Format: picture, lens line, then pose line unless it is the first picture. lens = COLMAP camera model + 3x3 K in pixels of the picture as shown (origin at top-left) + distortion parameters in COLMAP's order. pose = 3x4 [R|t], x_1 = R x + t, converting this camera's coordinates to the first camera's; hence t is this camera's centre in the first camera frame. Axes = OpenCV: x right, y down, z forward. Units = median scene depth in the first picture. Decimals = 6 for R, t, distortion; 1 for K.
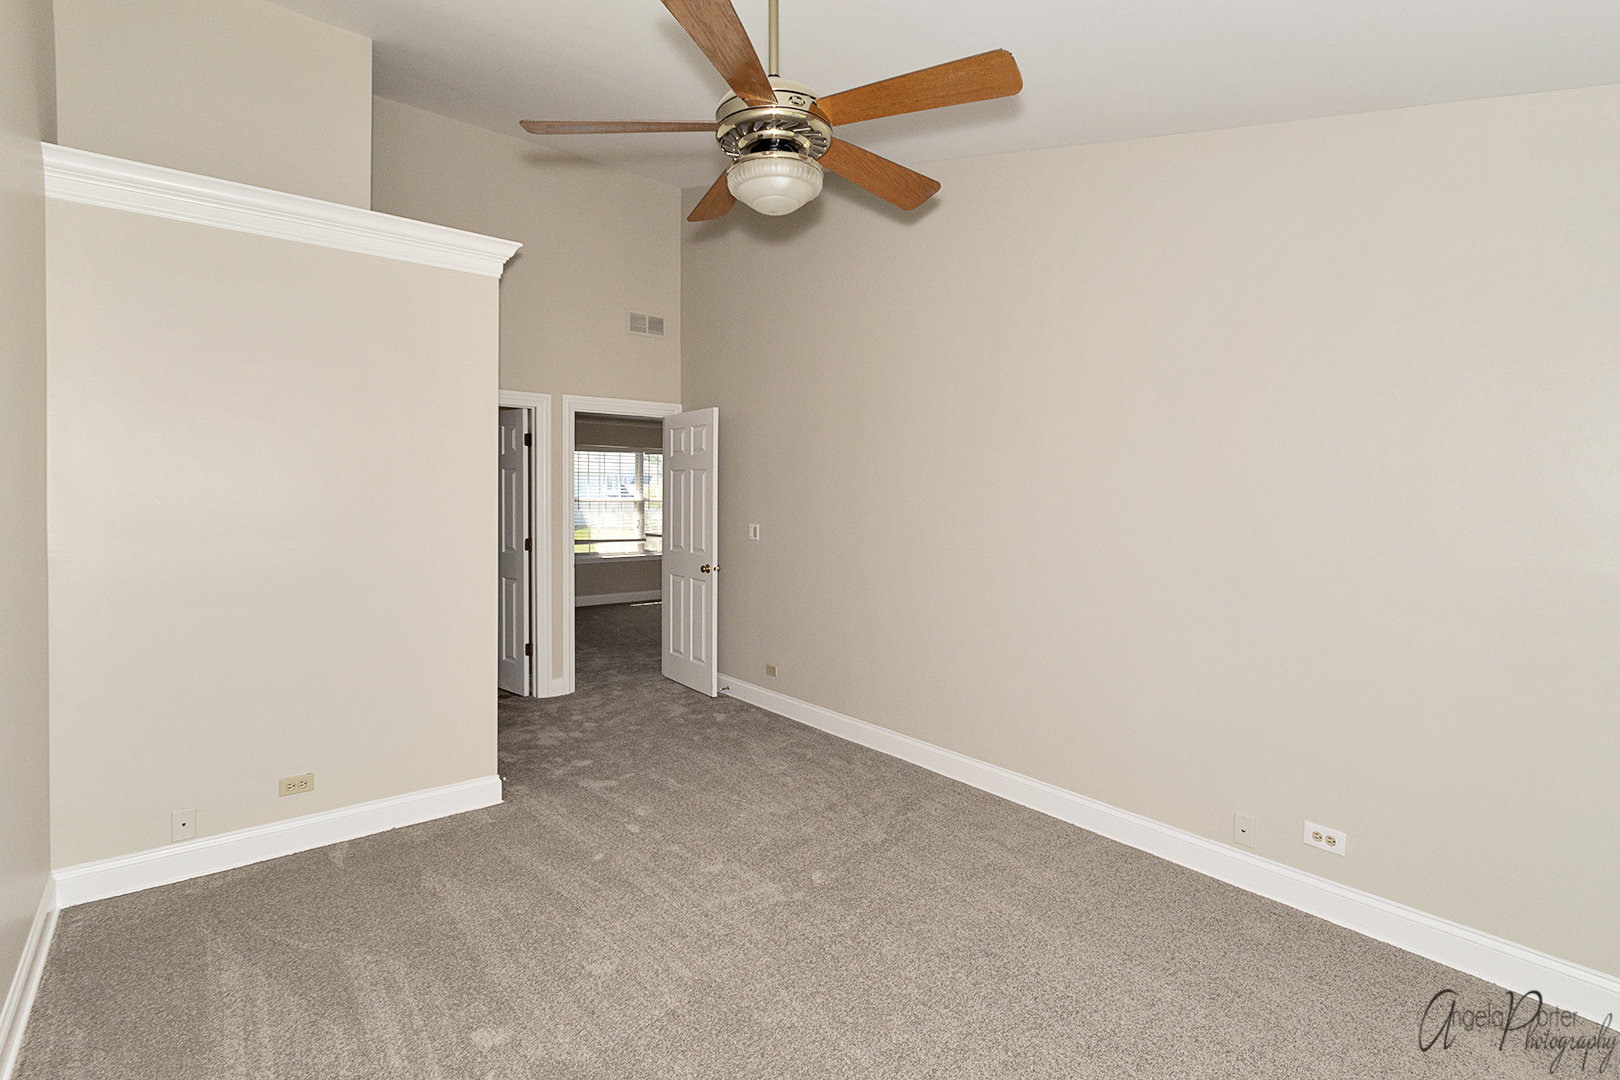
lens RADIAL K [[766.2, 0, 813.6], [0, 766.2, 518.4], [0, 0, 1]] dist [0.016158, 0.000014]
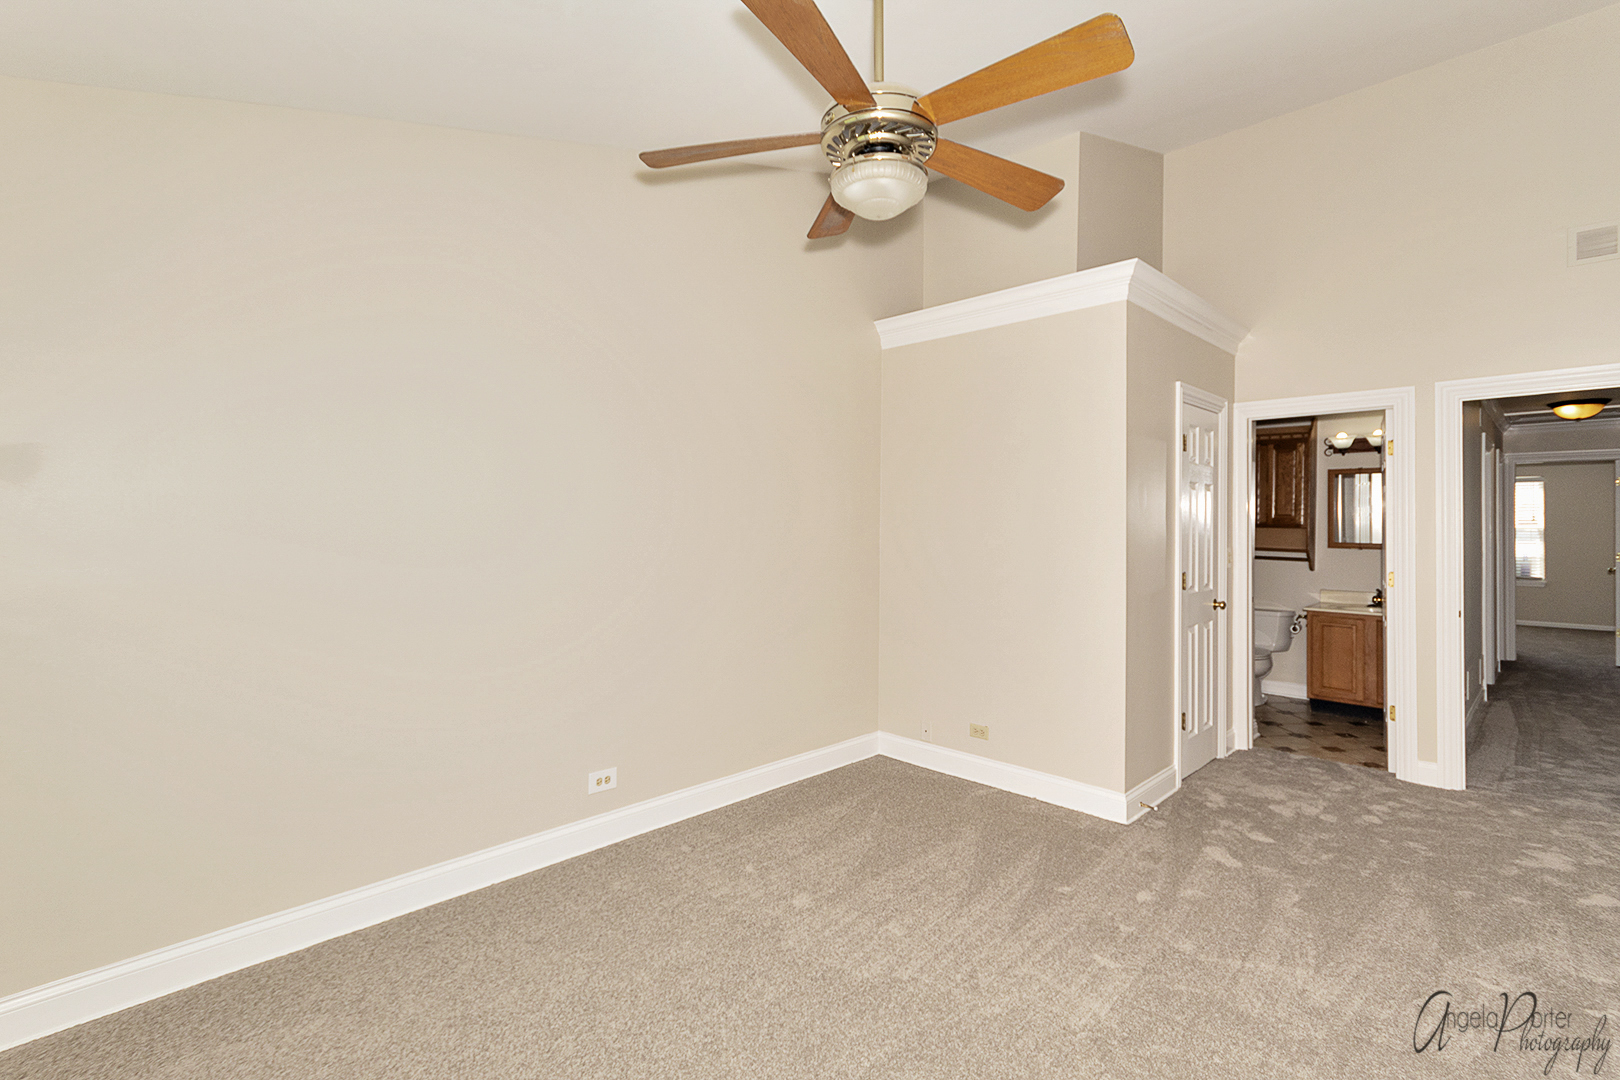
lens RADIAL K [[802.0, 0, 830.0], [0, 802.0, 512.8], [0, 0, 1]] dist [0.001753, 0.000438]
pose [[0.096014, -0.018036, -0.995217, 0.566934], [-0.033156, 0.999223, -0.021307, 0.005210], [0.994828, 0.035043, 0.095342, 0.494996]]
